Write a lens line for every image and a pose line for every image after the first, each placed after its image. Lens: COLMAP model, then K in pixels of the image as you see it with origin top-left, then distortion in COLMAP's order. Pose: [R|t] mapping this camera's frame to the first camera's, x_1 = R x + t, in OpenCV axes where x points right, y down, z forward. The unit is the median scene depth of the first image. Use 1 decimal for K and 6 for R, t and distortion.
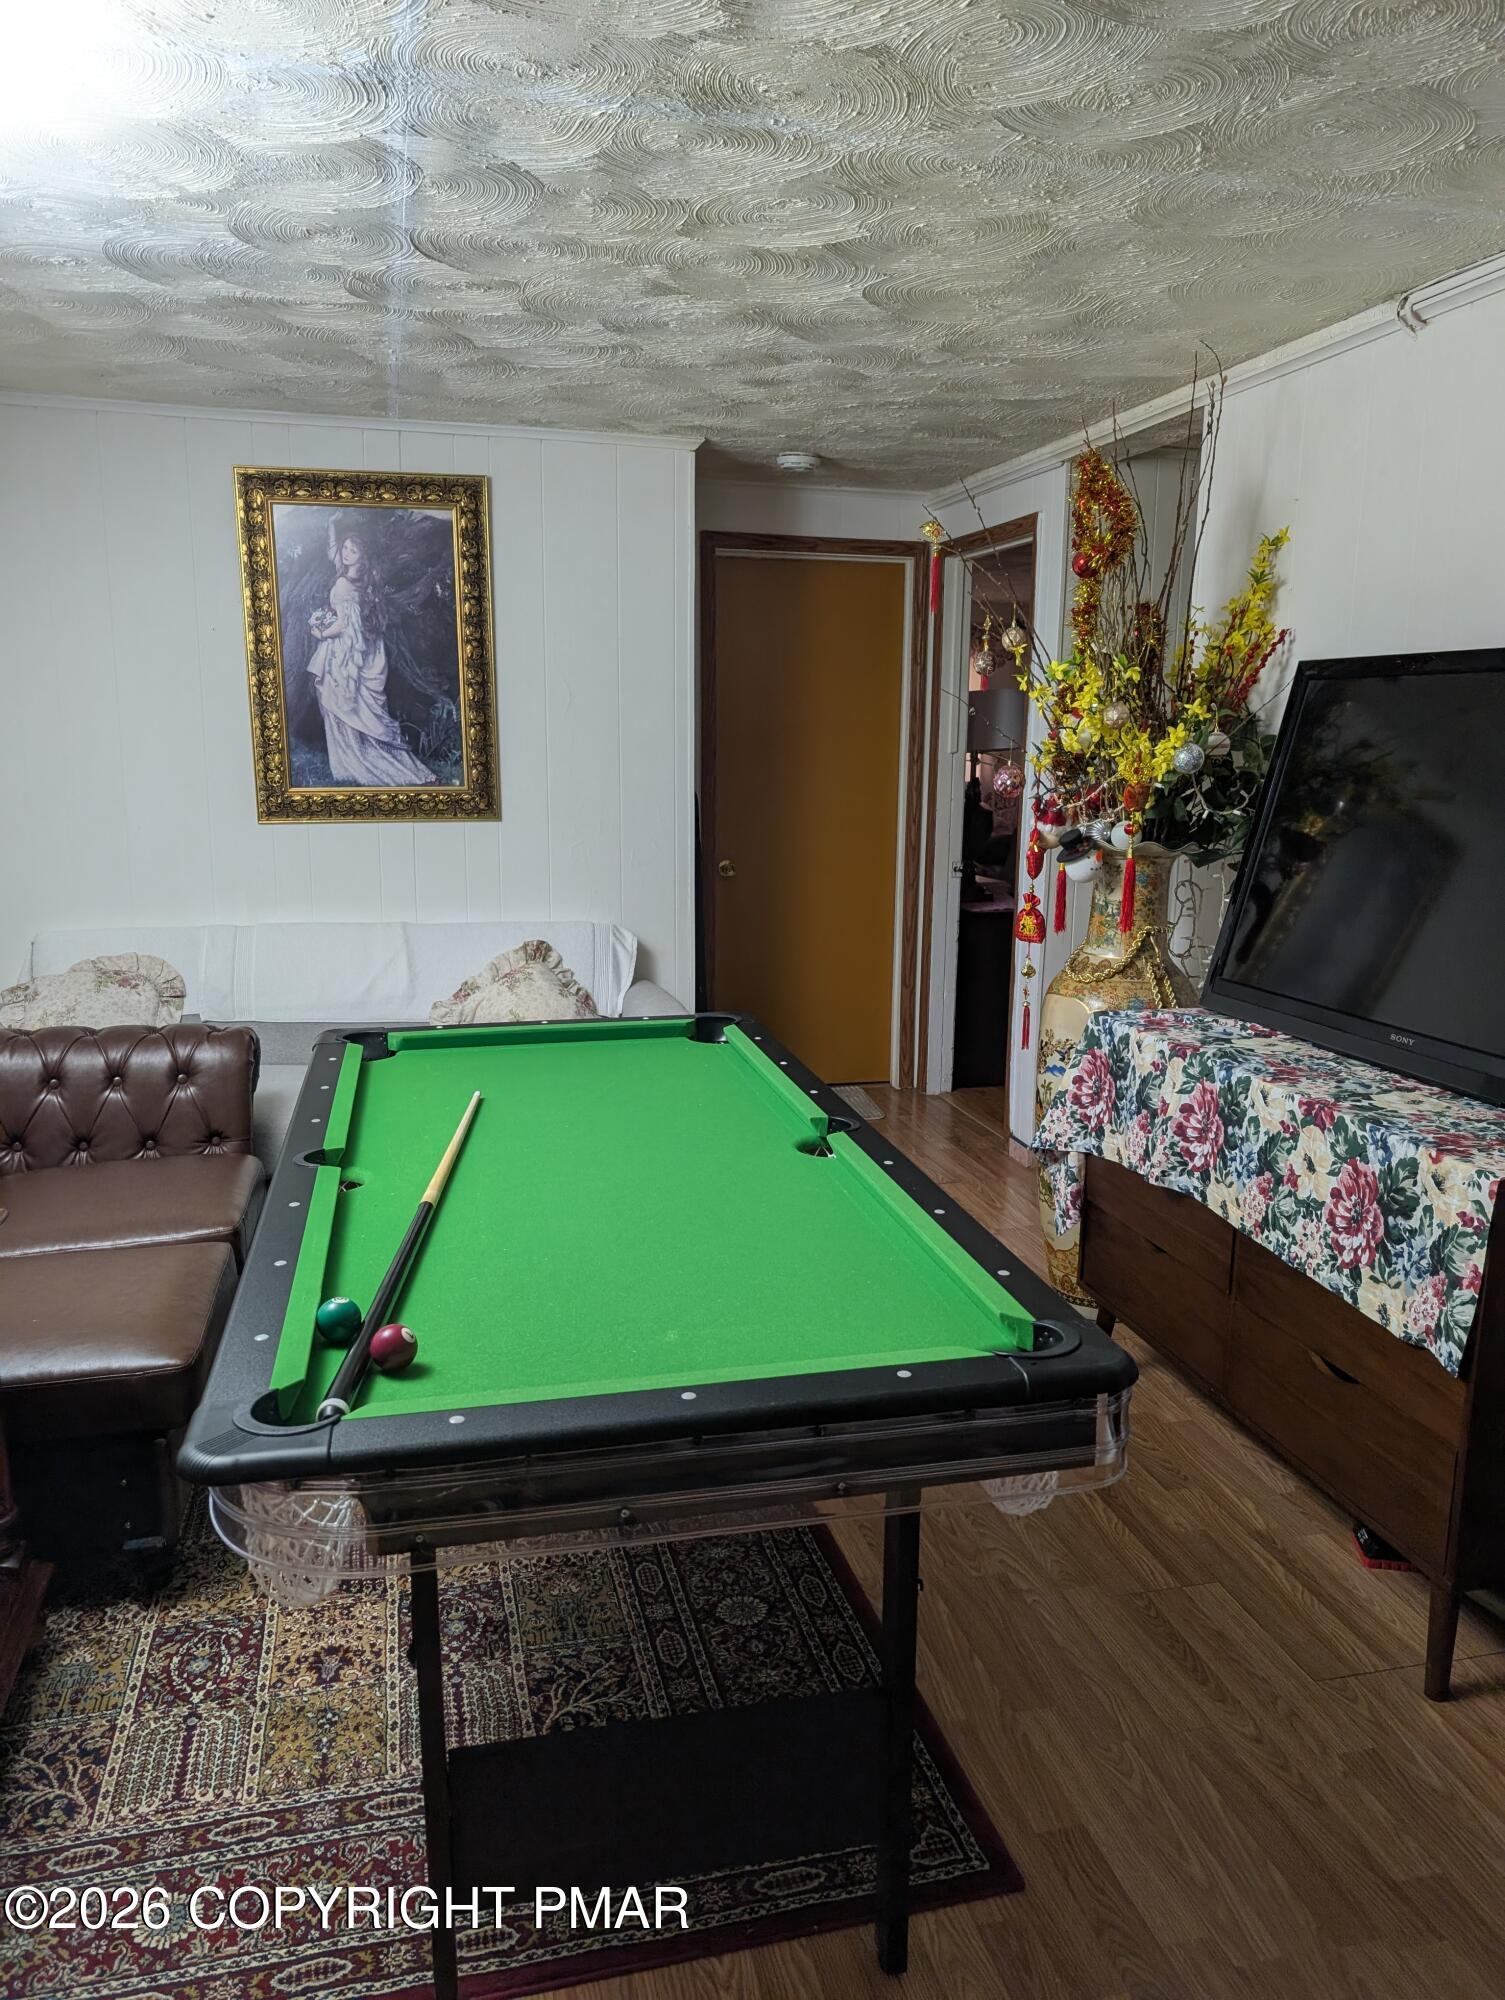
lens RADIAL K [[1415.7, 0, 752.6], [0, 1415.7, 1002.0], [0, 0, 1]] dist [0.020312, -0.008109]
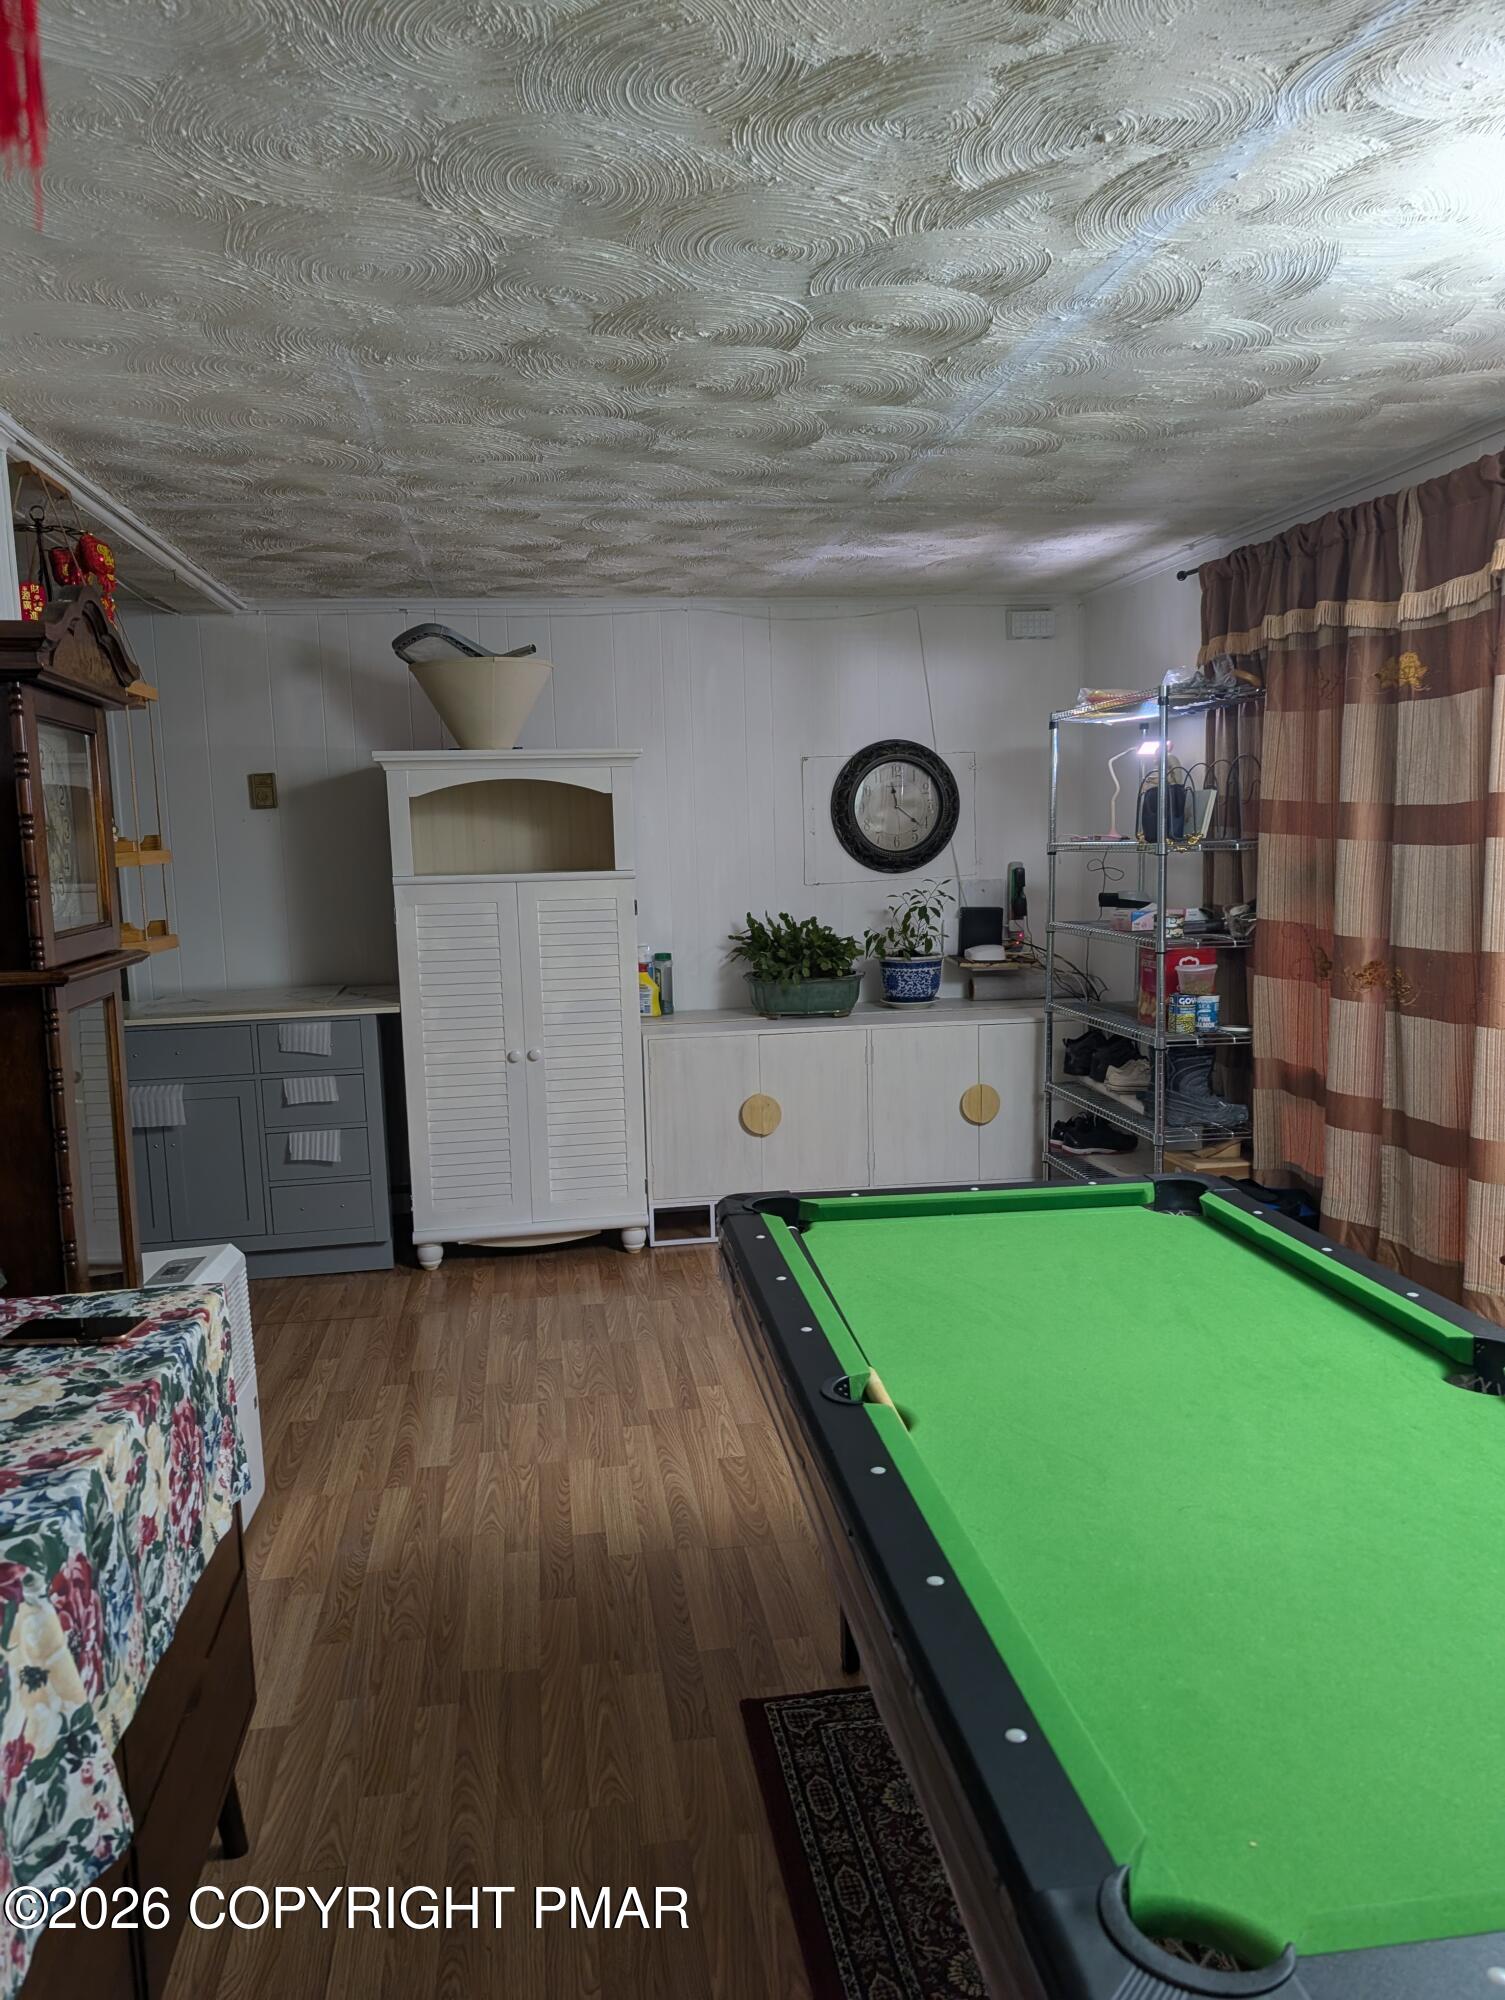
lens RADIAL K [[1415.7, 0, 753.3], [0, 1415.7, 1002.6], [0, 0, 1]] dist [0.020312, -0.008109]
pose [[-0.995656, 0.001145, 0.093096, 0.043336], [0.029872, 0.950987, 0.307783, -0.319043], [-0.088181, 0.309228, -0.946891, 1.612271]]
